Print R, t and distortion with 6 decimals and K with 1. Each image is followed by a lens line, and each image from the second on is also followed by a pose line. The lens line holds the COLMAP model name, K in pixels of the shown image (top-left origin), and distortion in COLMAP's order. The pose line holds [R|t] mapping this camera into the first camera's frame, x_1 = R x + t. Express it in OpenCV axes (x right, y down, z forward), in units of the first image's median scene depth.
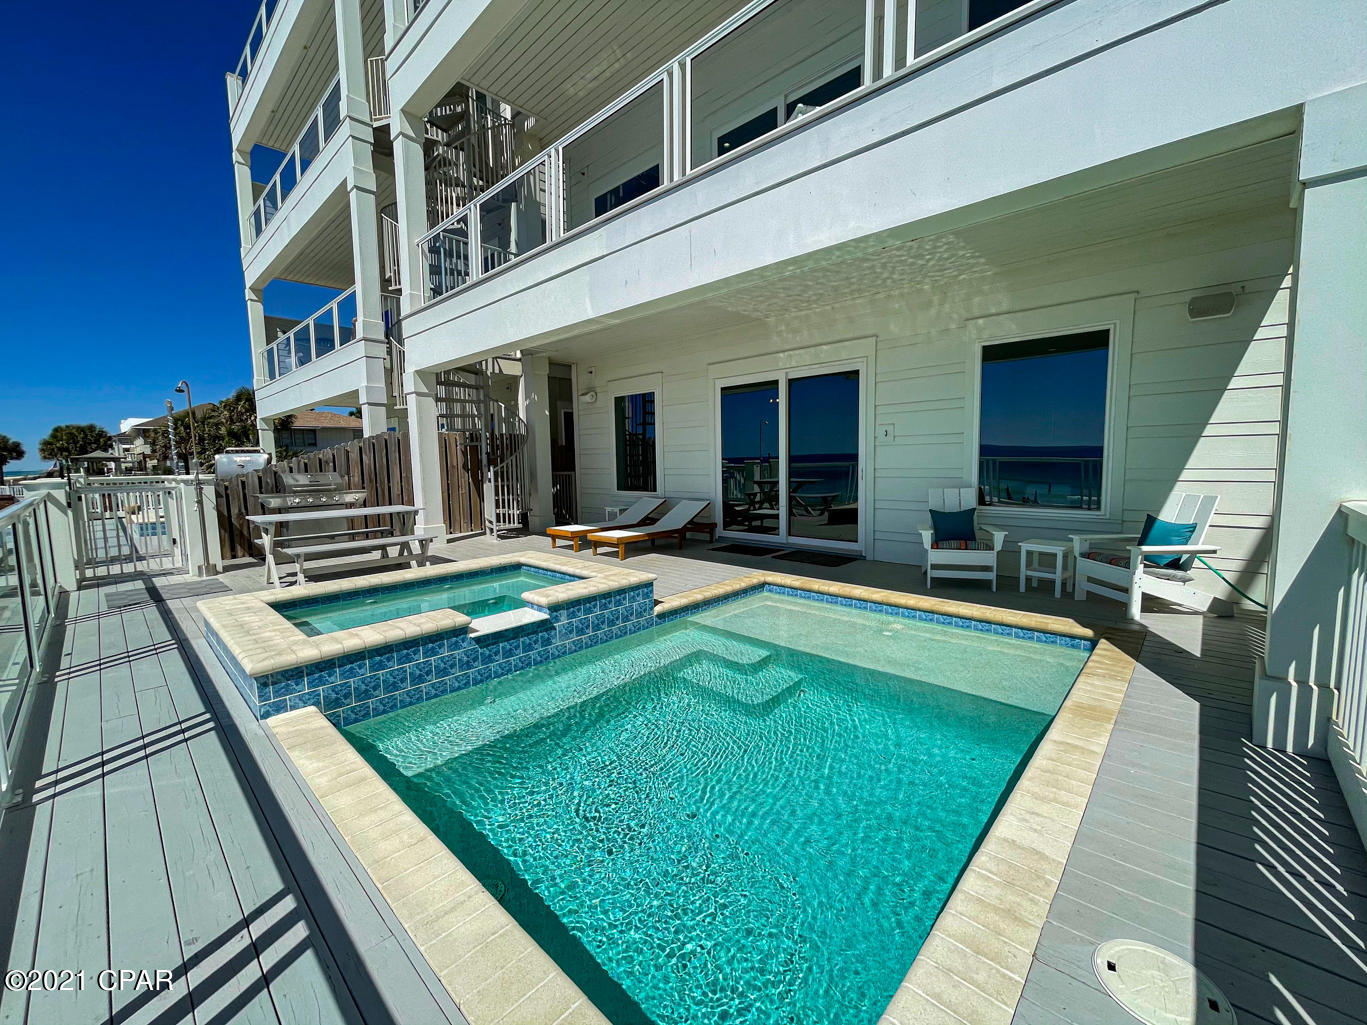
lens RADIAL K [[553.2, 0, 685.0], [0, 553.2, 509.0], [0, 0, 1]] dist [-0.000815, -0.000145]
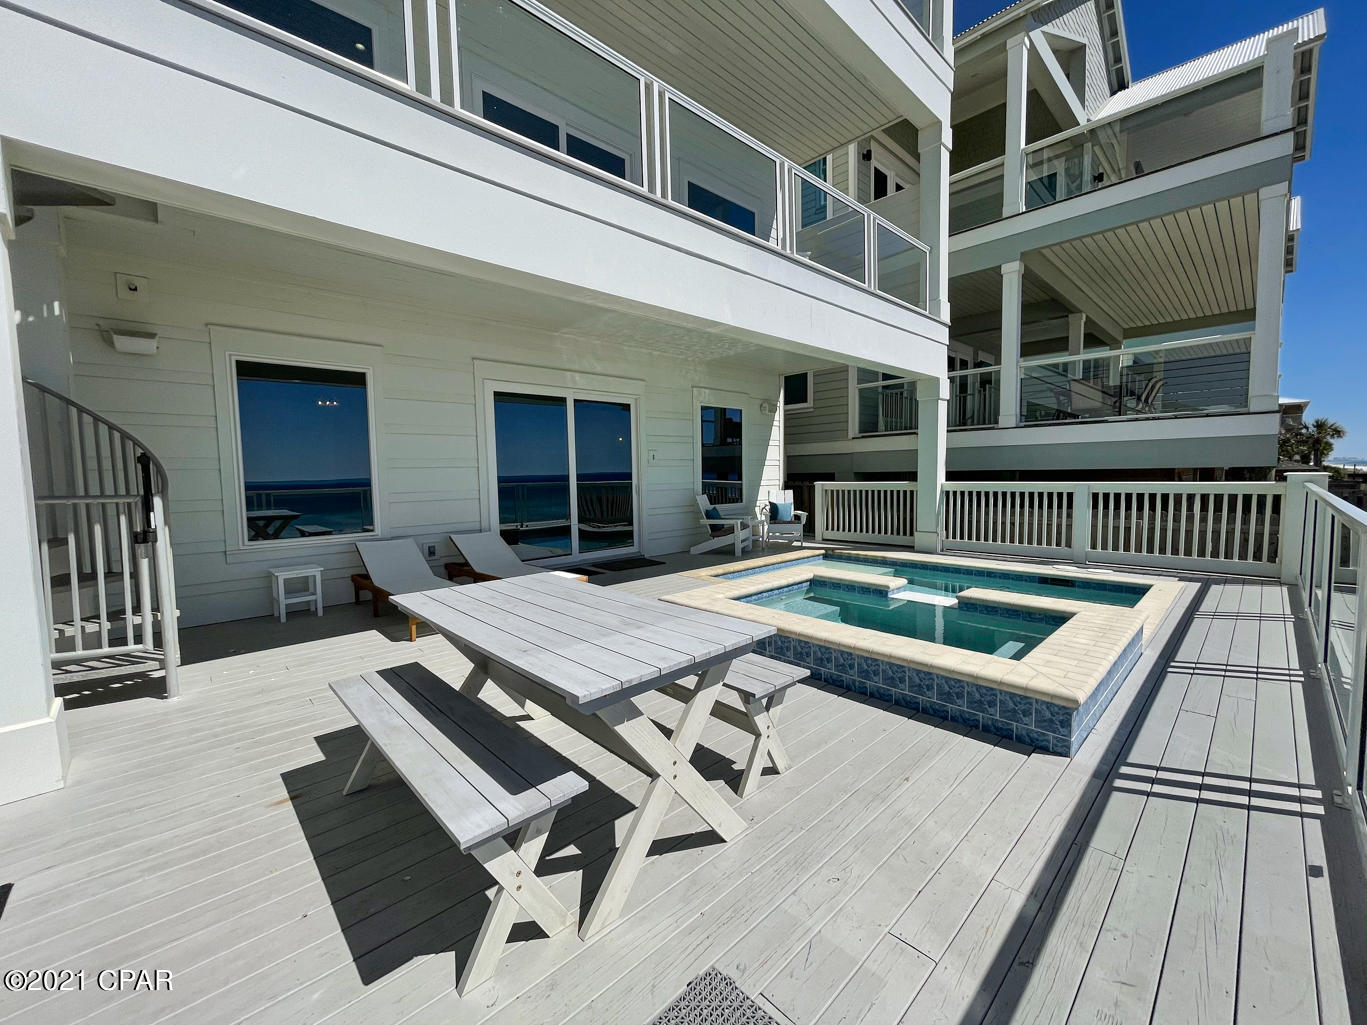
lens RADIAL K [[541.8, 0, 683.5], [0, 541.8, 512.5], [0, 0, 1]] dist [-0.014091, -0.000129]
pose [[0.064229, -0.054143, 0.996465, -1.113613], [0.108088, 0.993030, 0.046990, -0.070253], [-0.992064, 0.104688, 0.069634, 1.033331]]
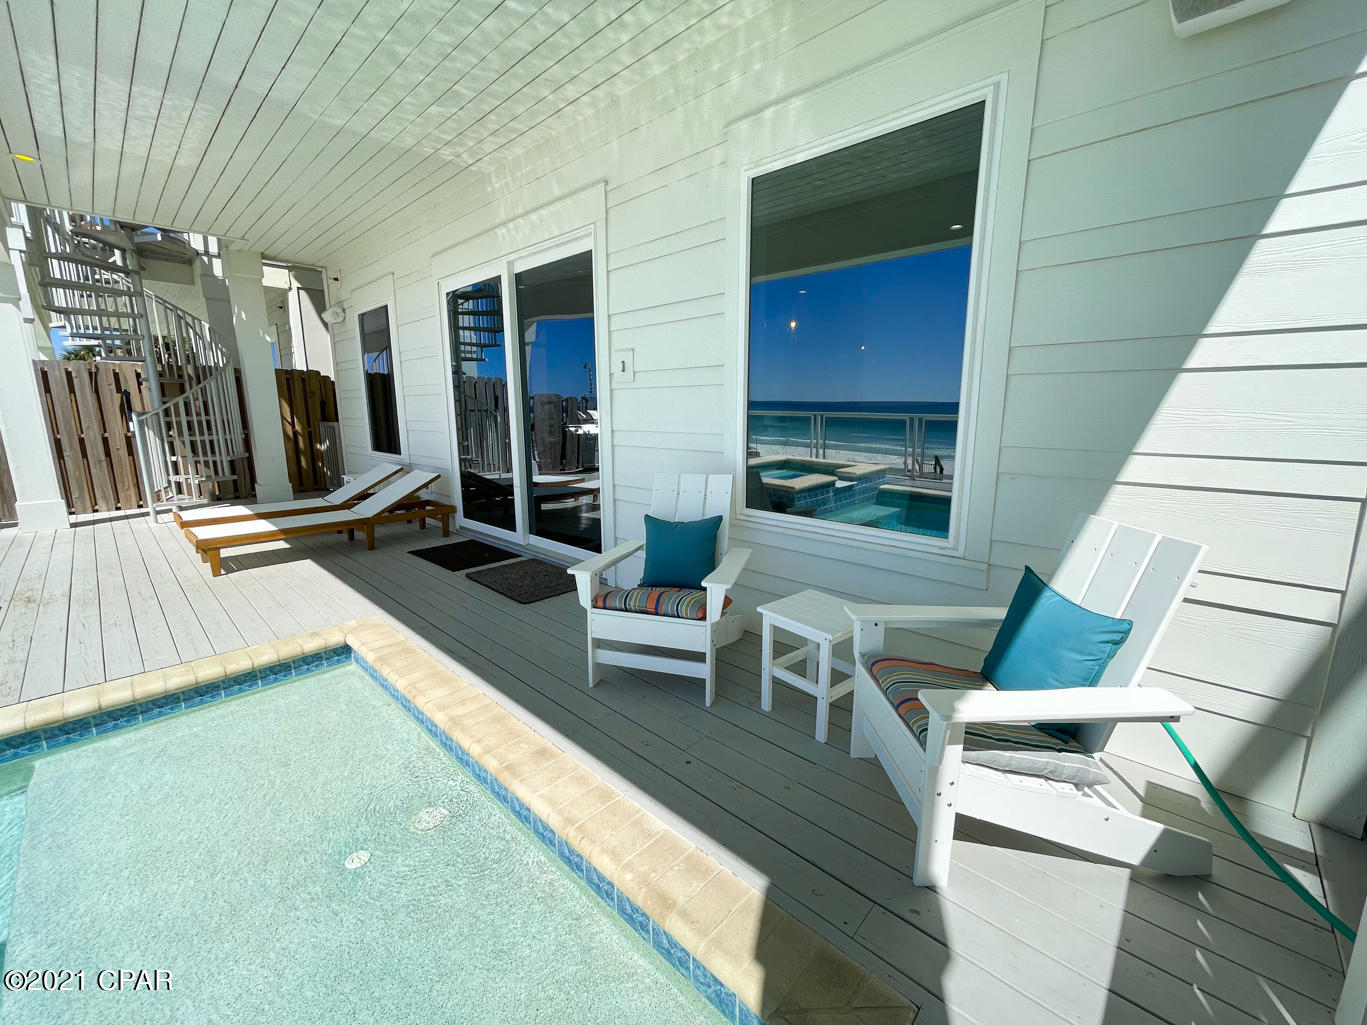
lens RADIAL K [[553.2, 0, 685.0], [0, 553.2, 509.0], [0, 0, 1]] dist [-0.000815, -0.000145]
pose [[0.999835, 0.018026, 0.002298, 0.512711], [-0.018160, 0.995722, 0.090593, -0.055788], [-0.000655, -0.090619, 0.995885, 0.528369]]
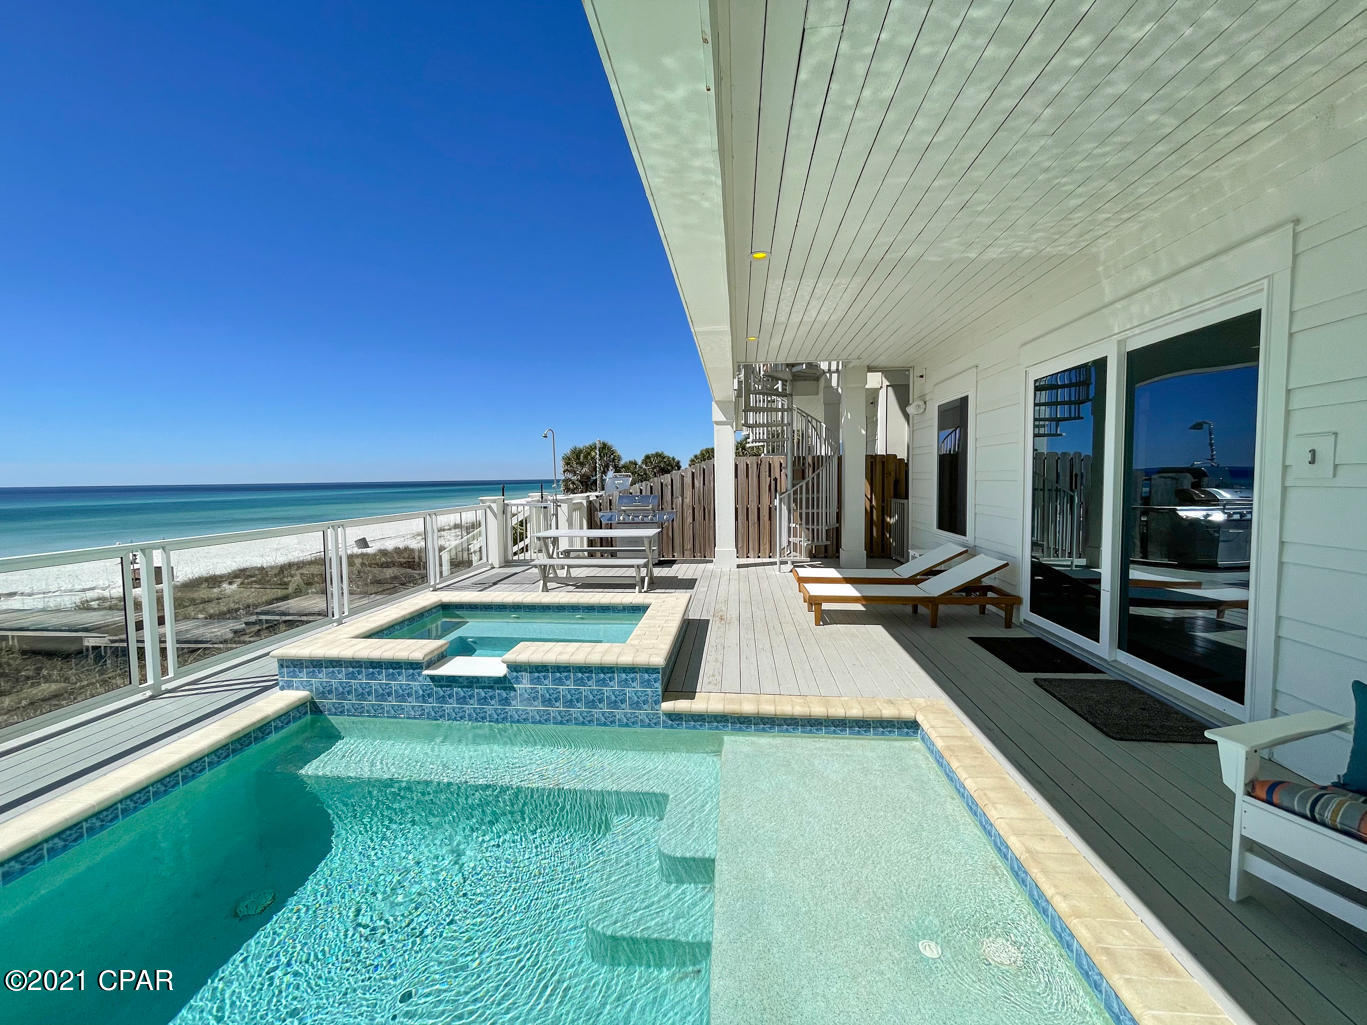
lens RADIAL K [[553.2, 0, 685.0], [0, 553.2, 509.0], [0, 0, 1]] dist [-0.000815, -0.000145]
pose [[0.610725, 0.057270, -0.789769, 0.485529], [-0.071618, 0.997288, 0.016936, -0.089470], [0.788597, 0.046218, 0.613171, 0.484905]]
